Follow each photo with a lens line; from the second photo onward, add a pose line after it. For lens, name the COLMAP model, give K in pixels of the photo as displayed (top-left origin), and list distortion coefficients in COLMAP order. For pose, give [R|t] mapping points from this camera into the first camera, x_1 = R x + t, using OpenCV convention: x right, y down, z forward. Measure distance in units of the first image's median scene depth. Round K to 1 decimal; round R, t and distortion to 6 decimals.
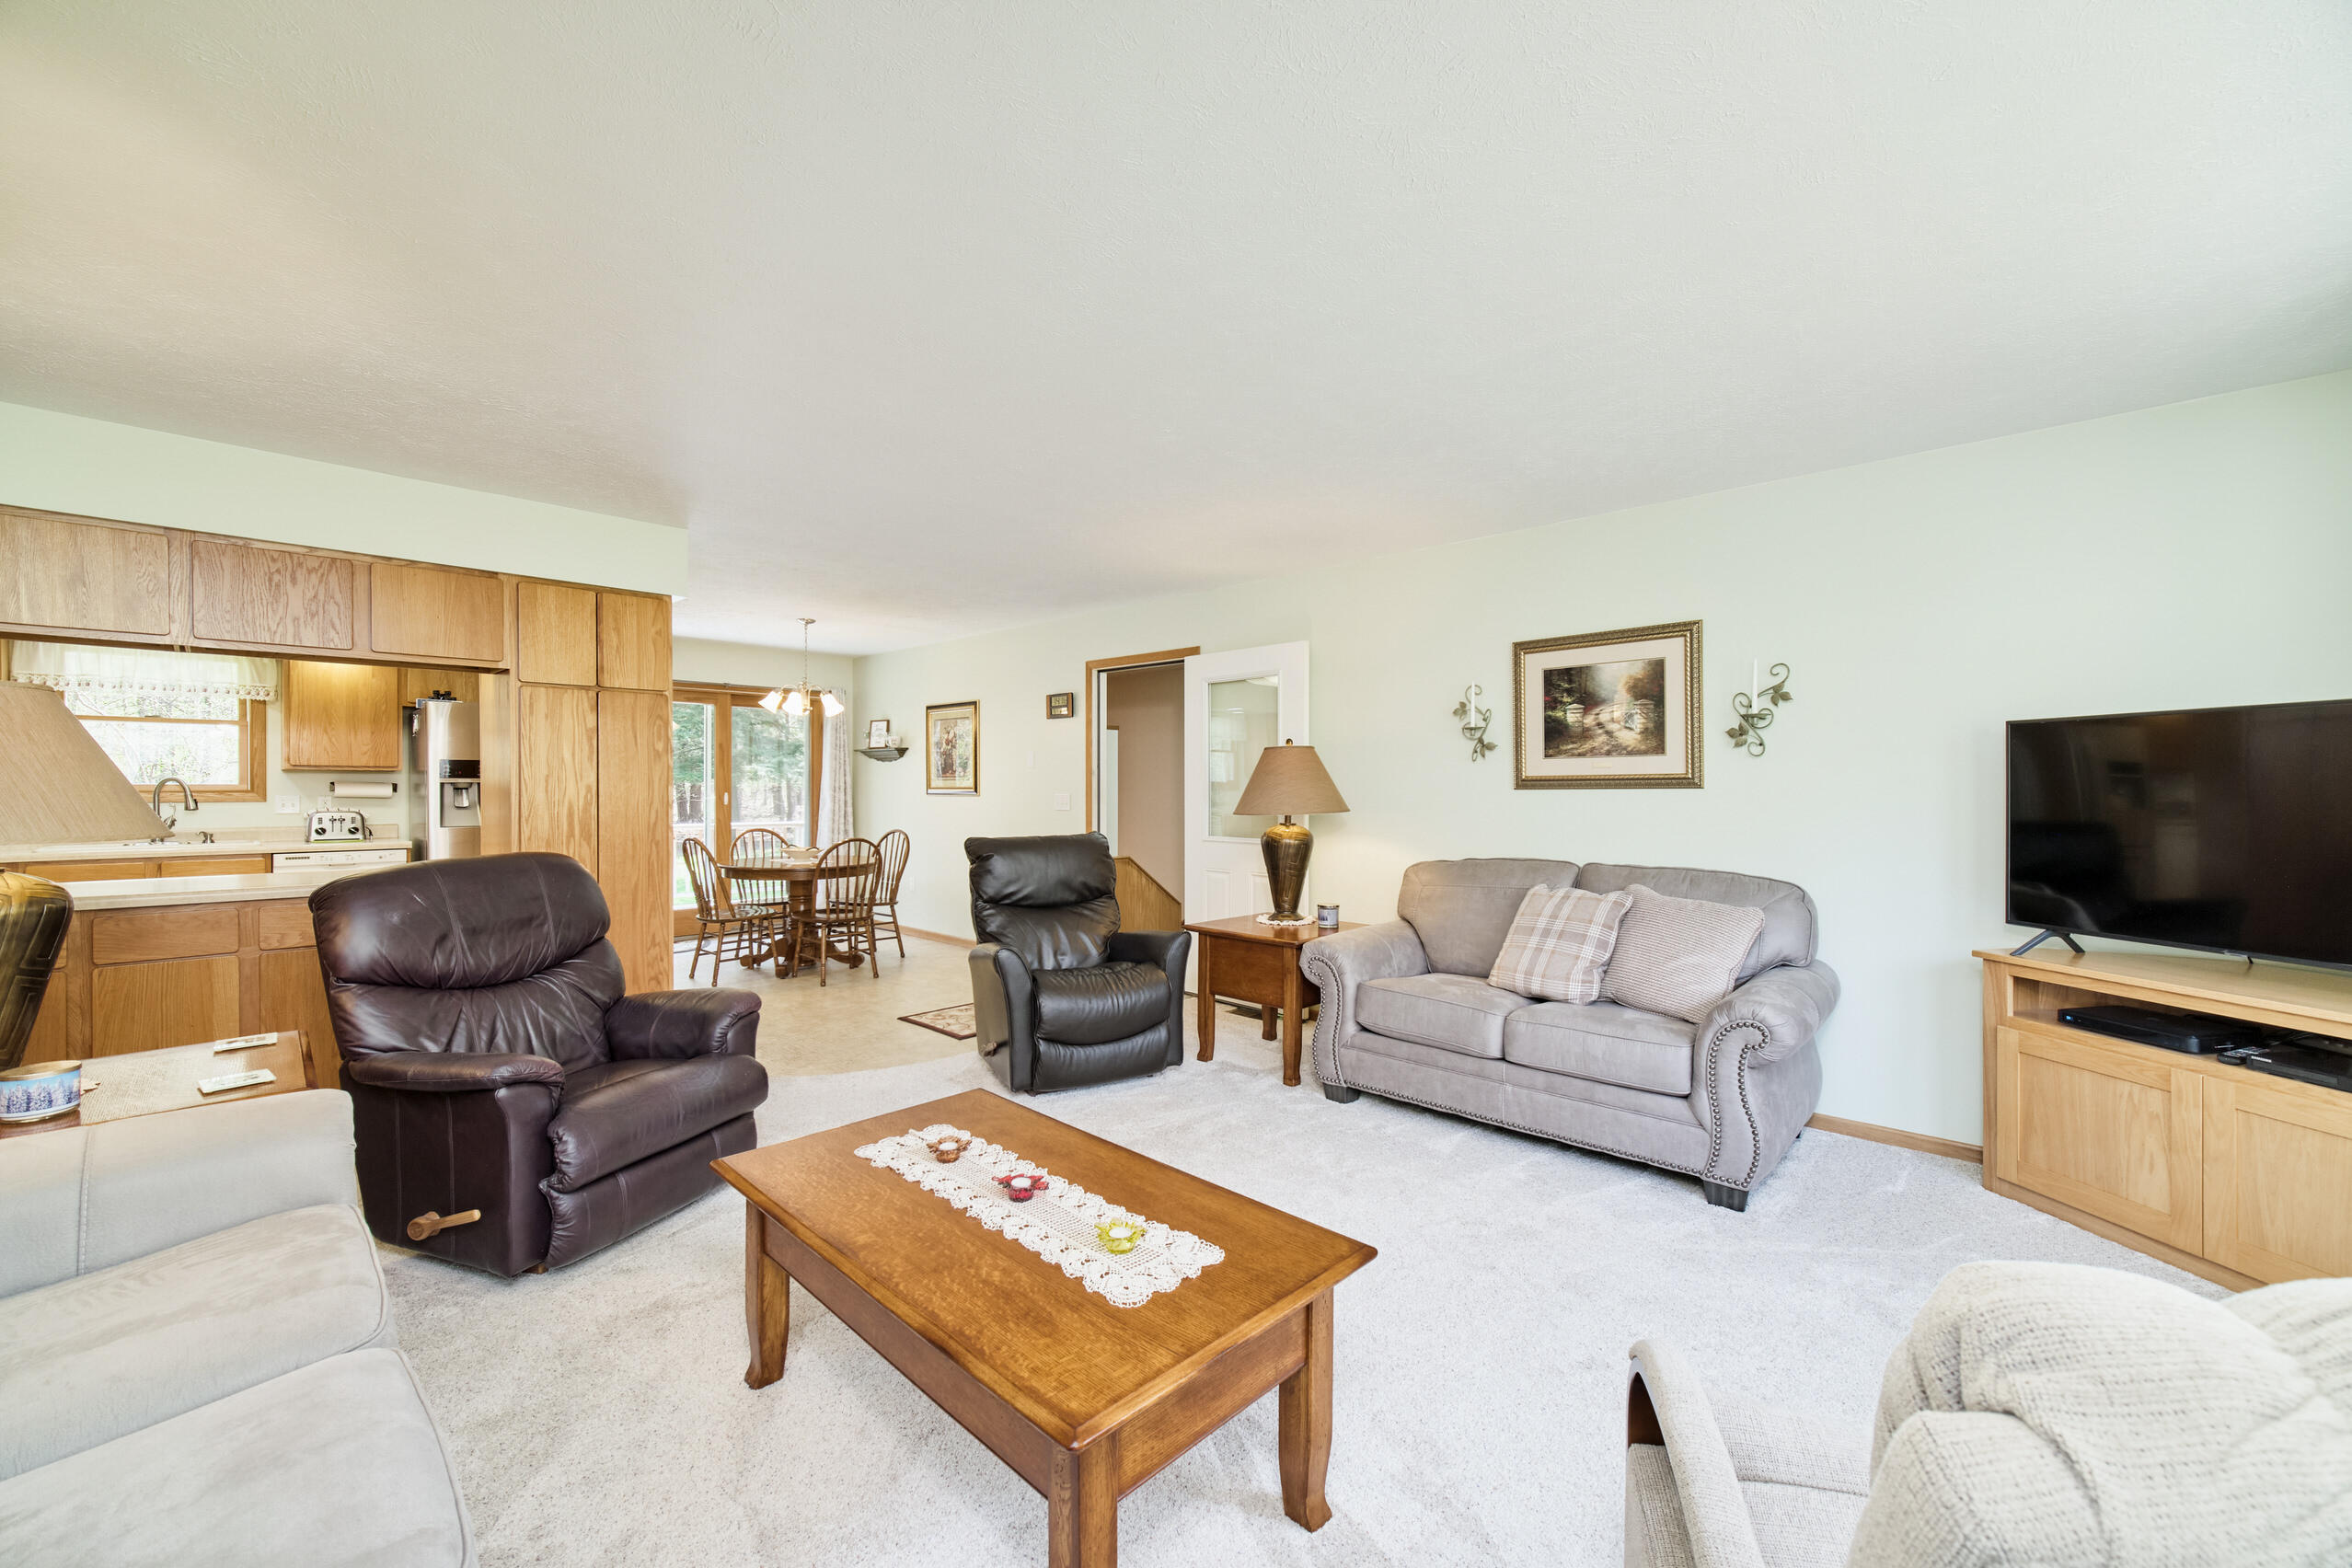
lens RADIAL K [[932.8, 0, 1176.0], [0, 932.8, 784.0], [0, 0, 1]] dist [0.000324, 0.000006]
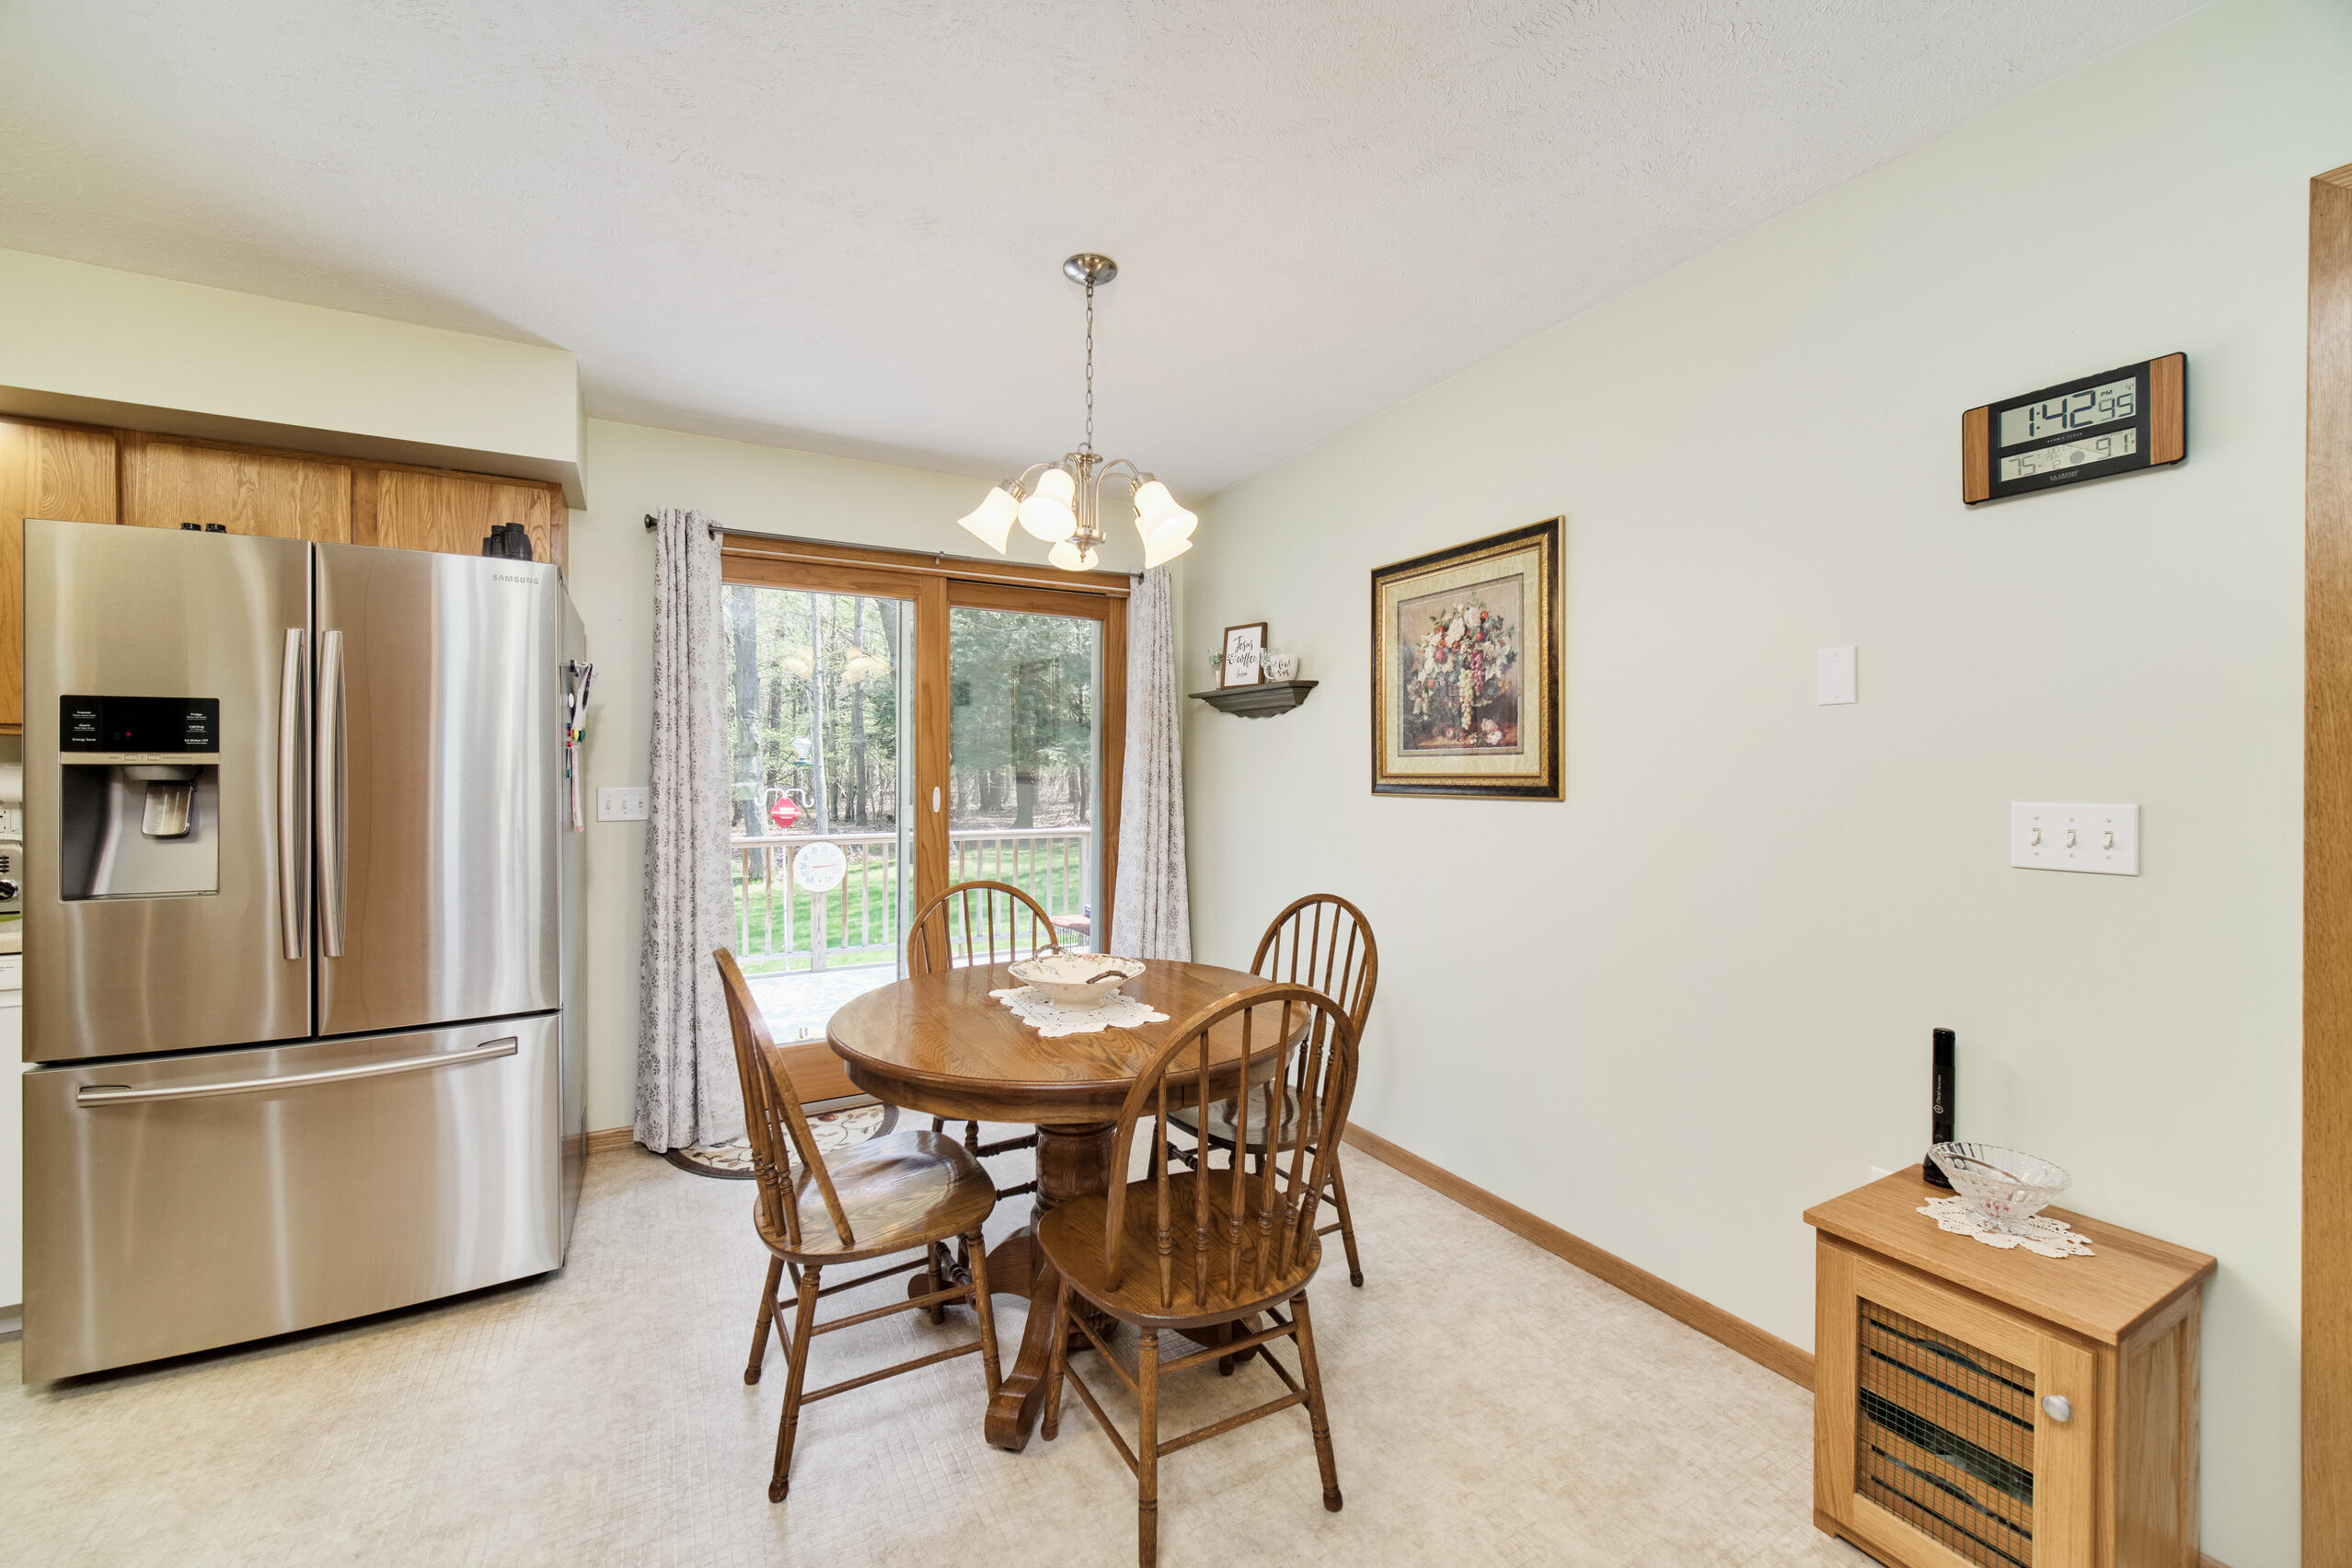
lens RADIAL K [[932.8, 0, 1176.0], [0, 932.8, 784.0], [0, 0, 1]] dist [0.000324, 0.000006]
pose [[0.956284, 0.002269, -0.292430, -0.240049], [0.002313, 0.999880, 0.015321, 0.001094], [0.292429, -0.015328, 0.956164, 0.615645]]
